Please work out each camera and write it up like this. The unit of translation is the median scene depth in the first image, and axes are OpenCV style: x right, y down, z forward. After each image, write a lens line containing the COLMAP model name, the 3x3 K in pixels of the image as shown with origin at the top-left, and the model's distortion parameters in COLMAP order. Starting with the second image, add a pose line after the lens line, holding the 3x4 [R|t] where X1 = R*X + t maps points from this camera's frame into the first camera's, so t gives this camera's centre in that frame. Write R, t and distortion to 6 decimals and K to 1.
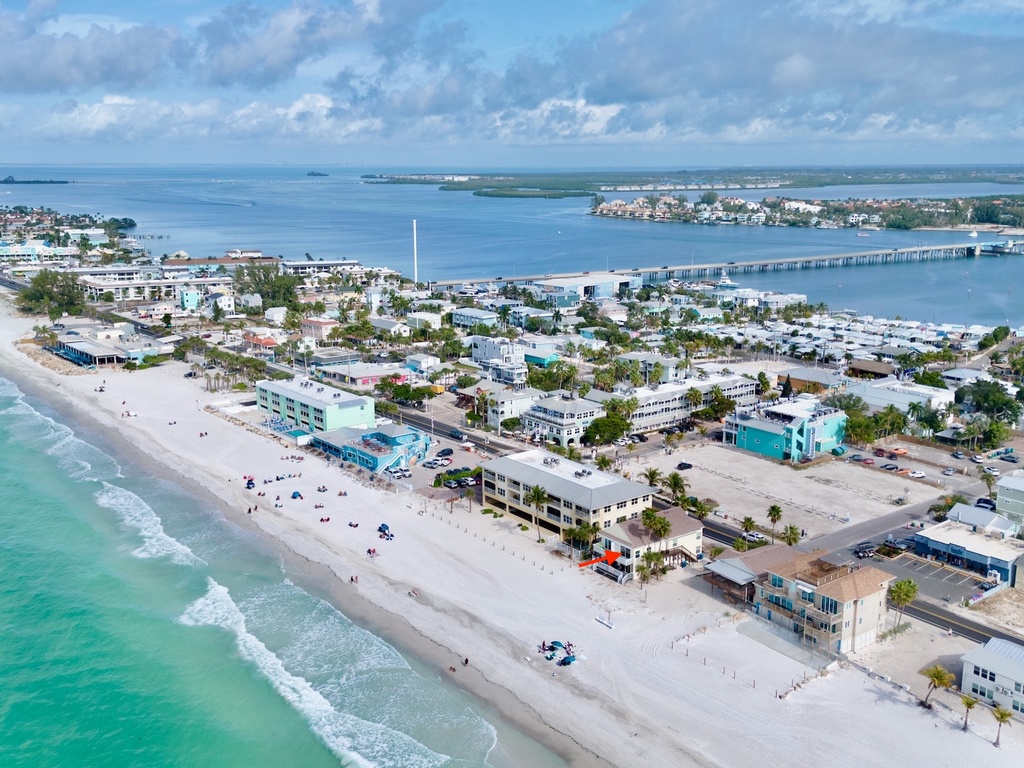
lens RADIAL K [[997.5, 0, 512.0], [0, 997.5, 384.0], [0, 0, 1]] dist [0.141350, -0.278787]
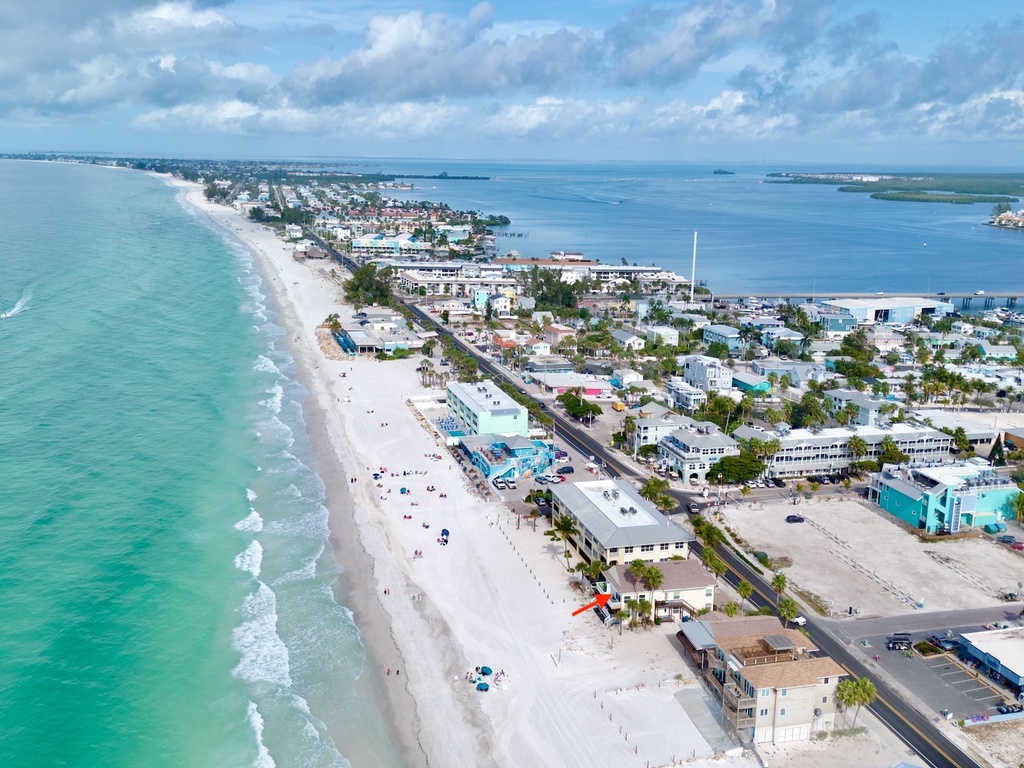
lens RADIAL K [[994.5, 0, 512.1], [0, 994.5, 403.6], [0, 0, 1]] dist [0.124172, -0.178394]
pose [[0.919905, 0.106956, -0.377274, 0.241059], [-0.098429, 0.994263, 0.041872, -0.034209], [0.379588, -0.001383, 0.925155, 0.027882]]
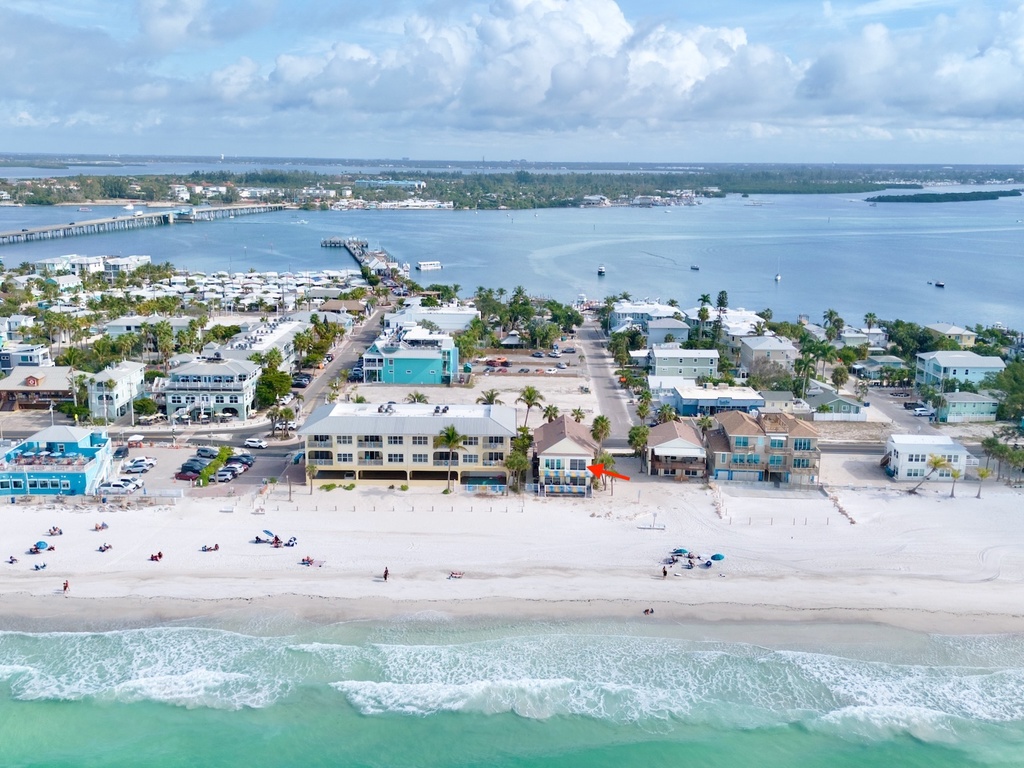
lens RADIAL K [[997.5, 0, 512.0], [0, 997.5, 384.0], [0, 0, 1]] dist [0.141350, -0.278787]
pose [[0.616325, -0.166175, 0.769759, -0.410859], [0.159043, 0.983606, 0.084998, 0.002299], [-0.771264, 0.070038, 0.632650, 0.293828]]
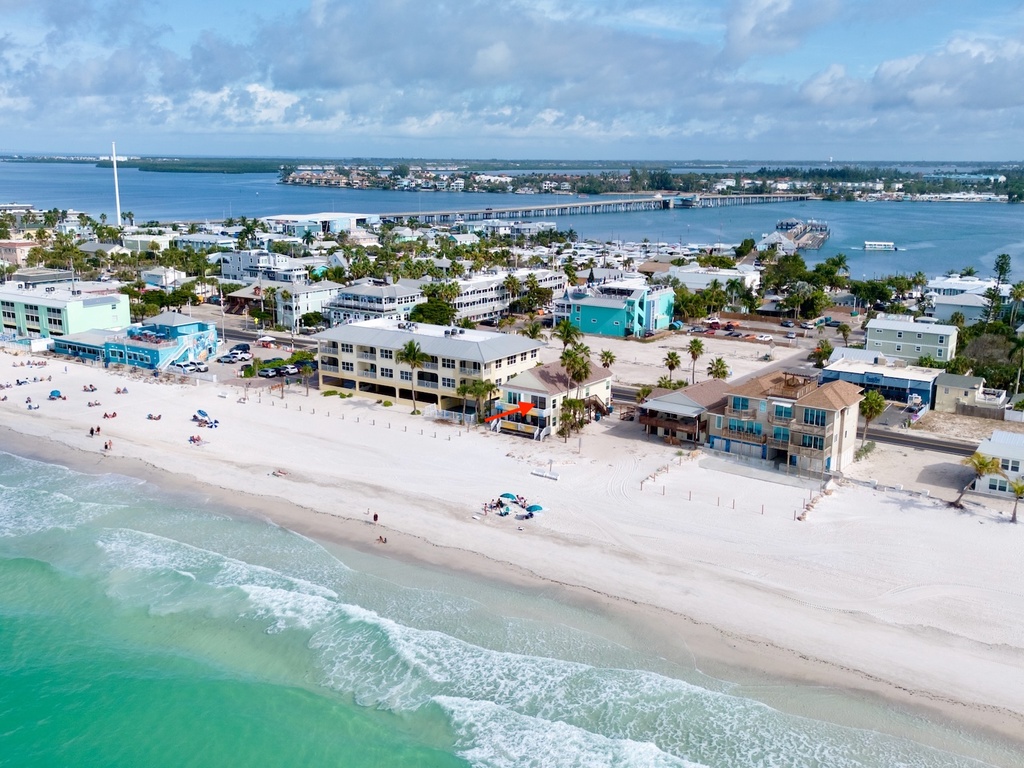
lens RADIAL K [[997.5, 0, 512.0], [0, 997.5, 384.0], [0, 0, 1]] dist [0.141350, -0.278787]
pose [[0.949279, -0.060319, 0.308595, -0.102243], [0.058493, 0.998173, 0.015171, 0.090017], [-0.308946, 0.003649, 0.951073, 0.152467]]
